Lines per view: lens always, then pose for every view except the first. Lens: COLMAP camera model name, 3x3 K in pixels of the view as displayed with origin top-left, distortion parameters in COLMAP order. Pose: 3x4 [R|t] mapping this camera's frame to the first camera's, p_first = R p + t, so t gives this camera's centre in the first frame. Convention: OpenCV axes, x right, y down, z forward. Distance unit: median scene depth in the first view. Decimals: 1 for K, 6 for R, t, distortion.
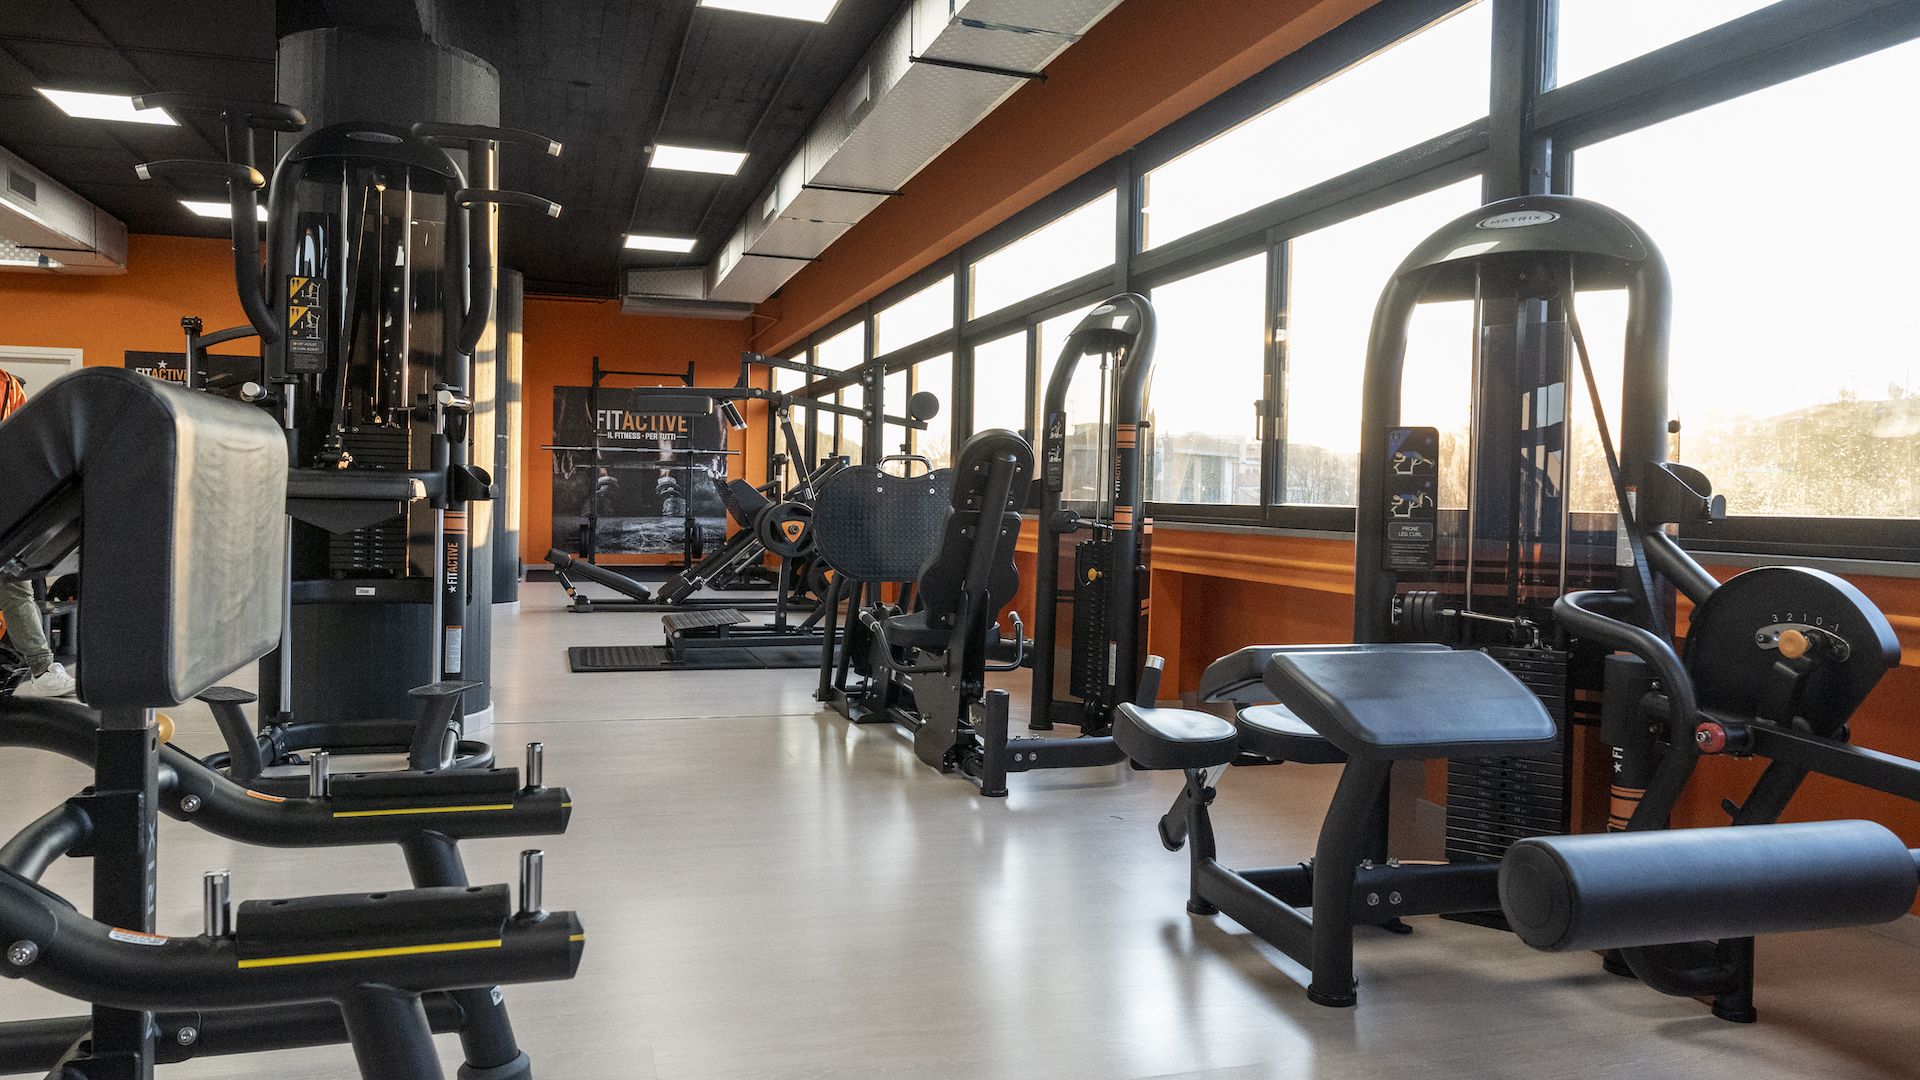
lens RADIAL K [[1333.5, 0, 954.1], [0, 1333.5, 538.2], [0, 0, 1]] dist [-0.002706, -0.000594]
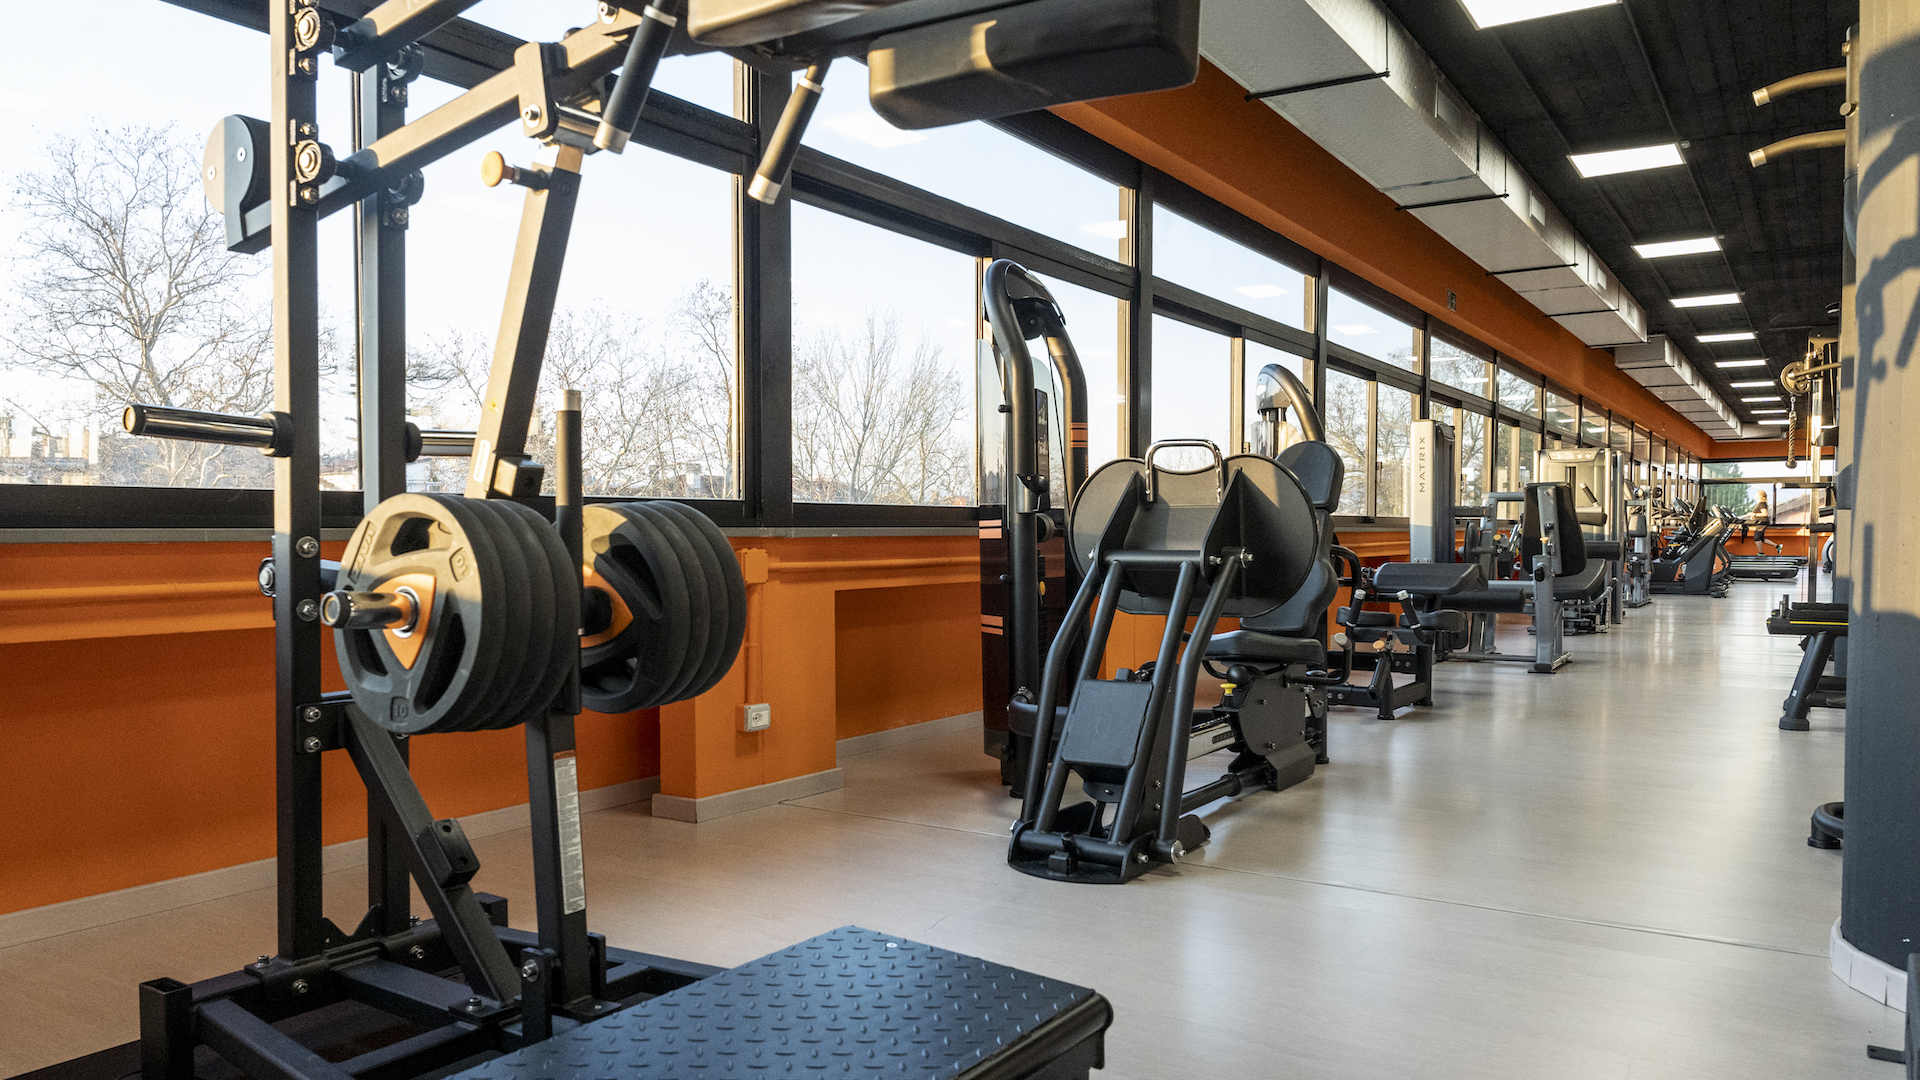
lens RADIAL K [[1333.5, 0, 954.1], [0, 1333.5, 538.2], [0, 0, 1]] dist [-0.002706, -0.000594]
pose [[-0.637164, -0.056447, 0.768658, -0.524987], [-0.017414, 0.998114, 0.058863, -0.057818], [-0.770531, 0.024120, -0.636946, 1.620709]]
